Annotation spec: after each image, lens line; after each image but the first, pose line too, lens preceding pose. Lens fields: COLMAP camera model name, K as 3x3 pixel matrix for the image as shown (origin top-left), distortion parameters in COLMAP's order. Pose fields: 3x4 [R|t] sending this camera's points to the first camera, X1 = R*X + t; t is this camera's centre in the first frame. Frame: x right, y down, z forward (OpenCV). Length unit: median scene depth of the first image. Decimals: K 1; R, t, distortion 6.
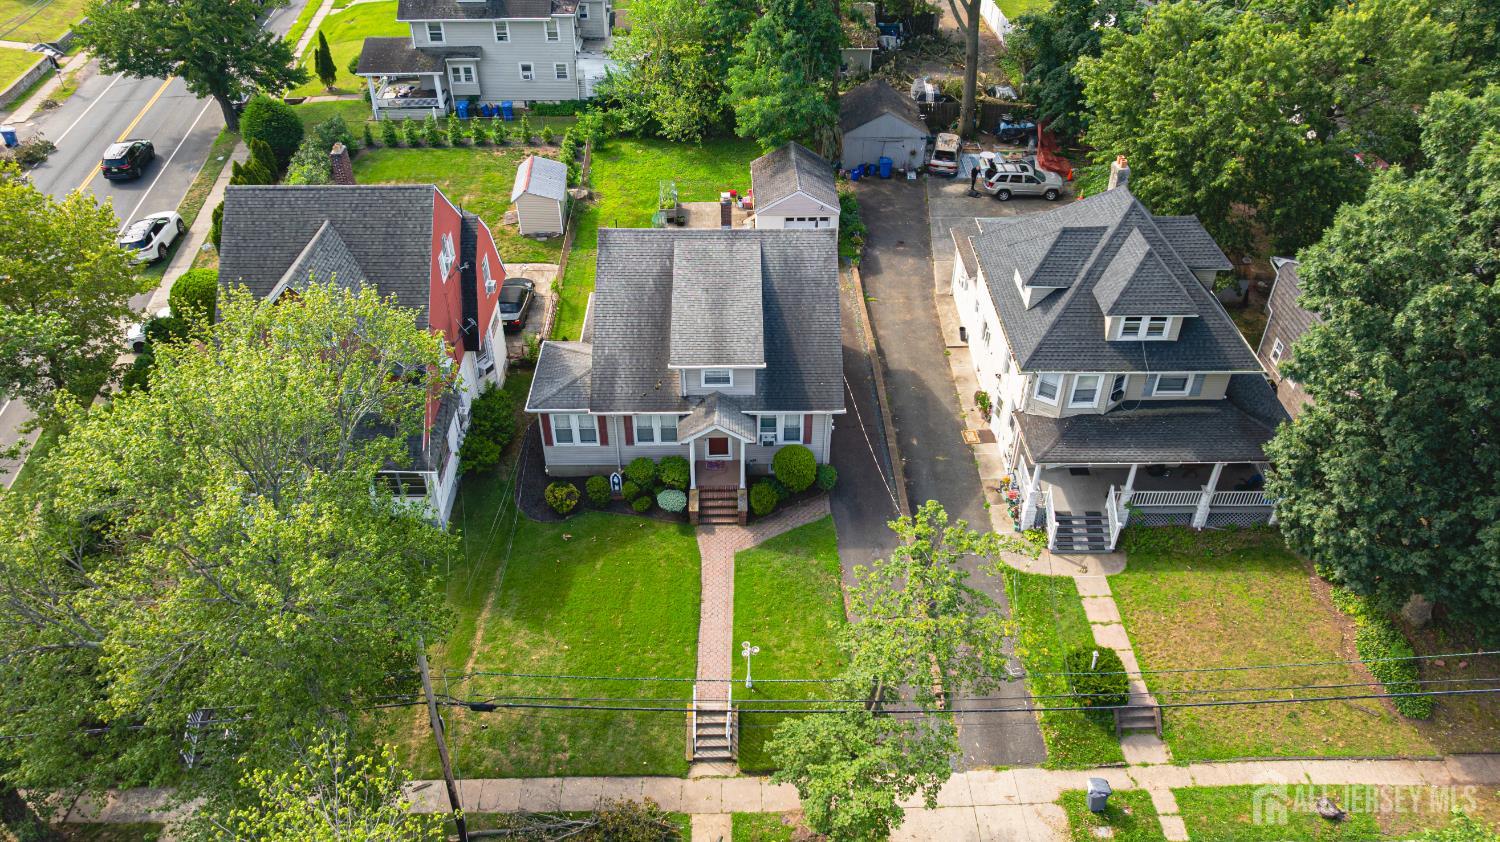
lens RADIAL K [[1064.2, 0, 756.1], [0, 1064.2, 425.9], [0, 0, 1]] dist [-0.042791, 0.040210]
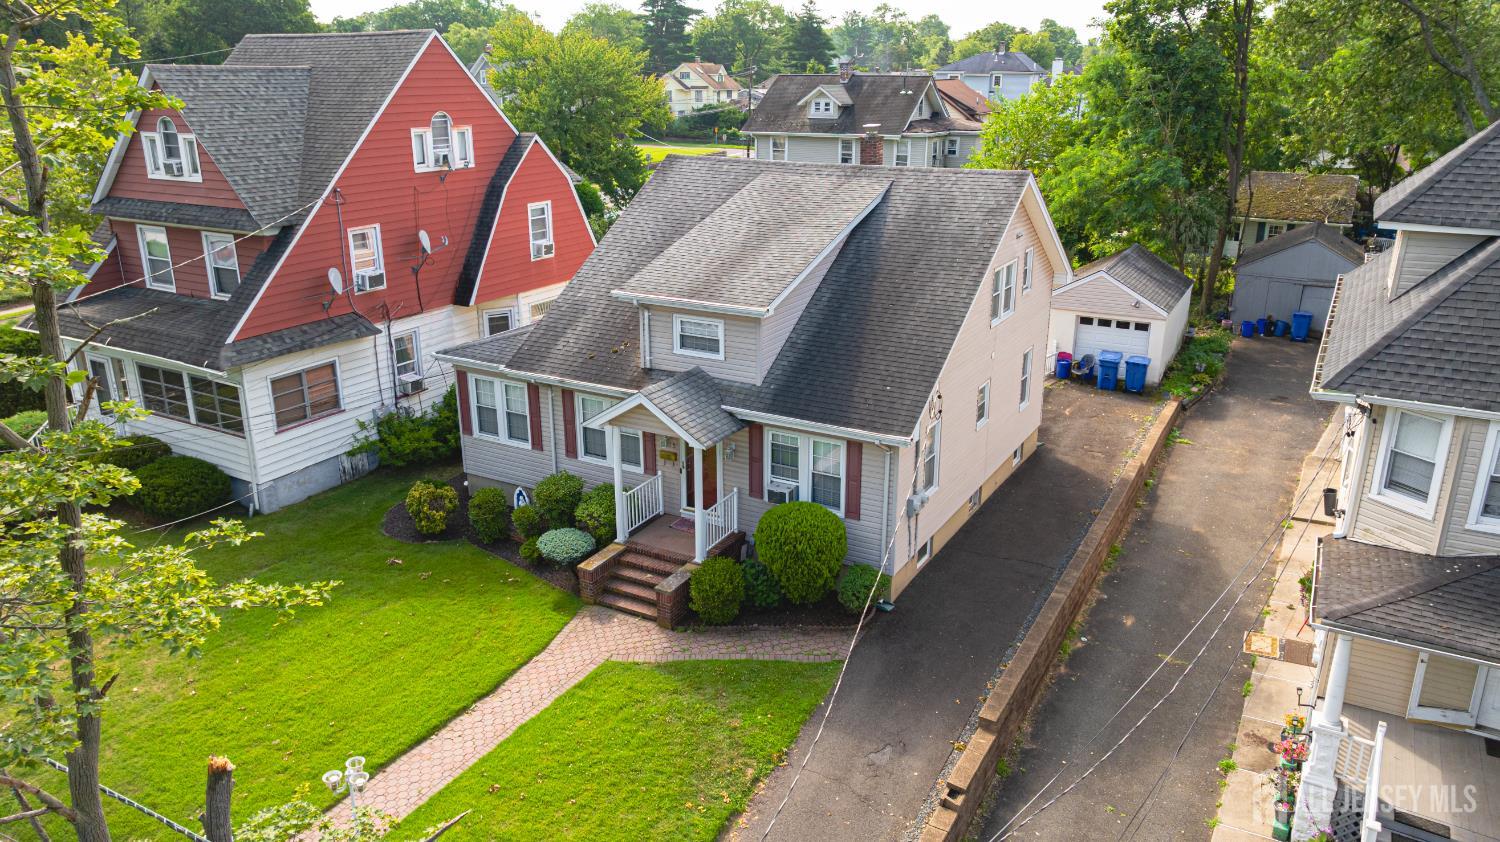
lens RADIAL K [[1064.2, 0, 751.2], [0, 1064.2, 415.3], [0, 0, 1]] dist [-0.042791, 0.040210]
pose [[0.858871, 0.153309, -0.488709, 0.161749], [-0.310928, 0.914287, -0.259620, 0.077420], [0.407018, 0.374933, 0.832923, 0.367251]]
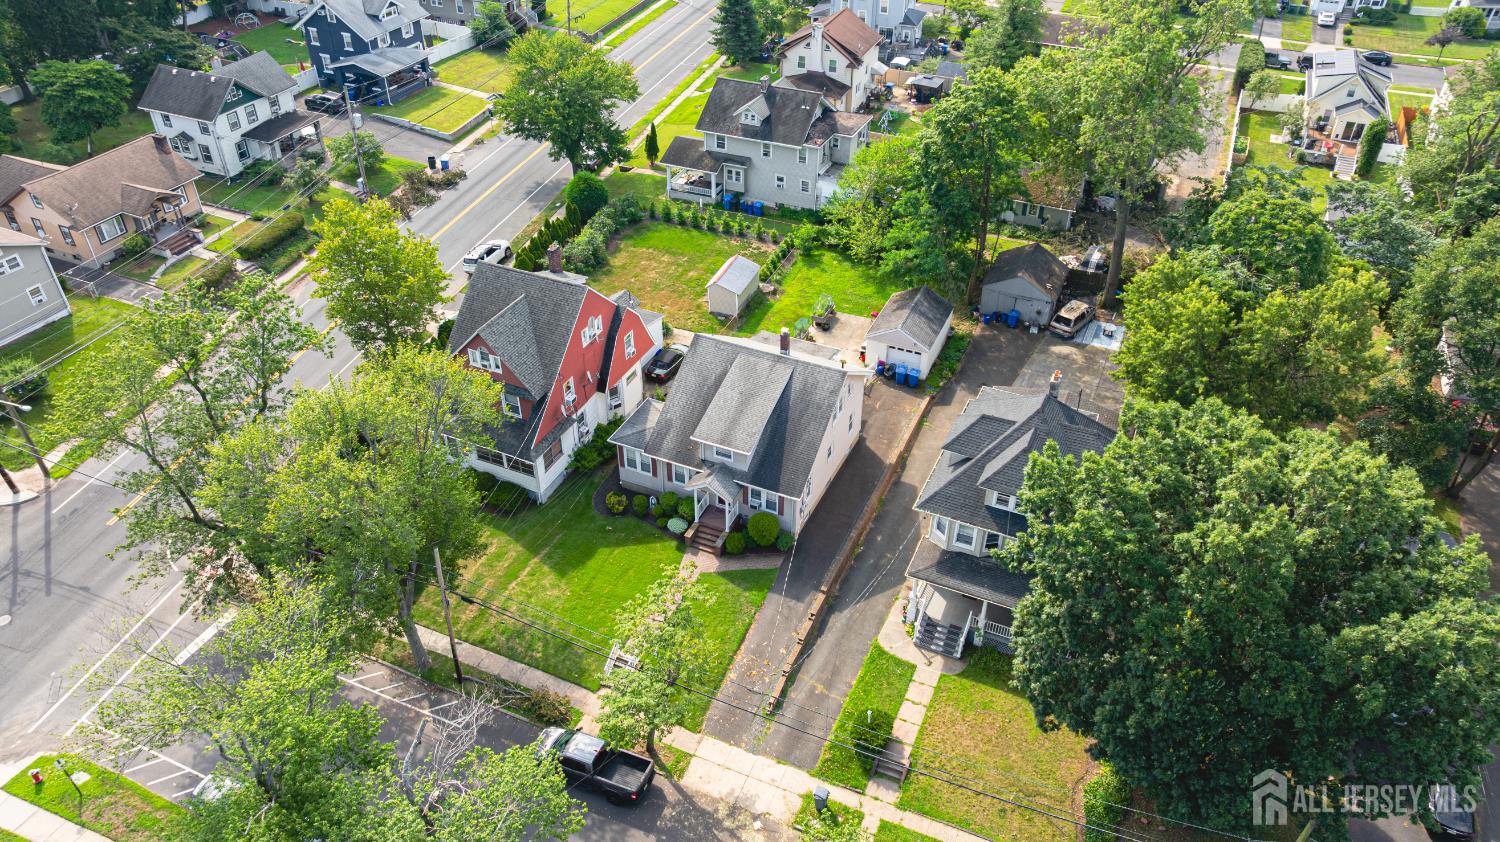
lens RADIAL K [[1064.2, 0, 750.4], [0, 1064.2, 419.1], [0, 0, 1]] dist [-0.042791, 0.040210]
pose [[0.900050, 0.255236, -0.353219, 0.318694], [-0.264990, 0.964014, 0.021366, -0.083749], [0.345962, 0.074369, 0.935297, -0.228396]]
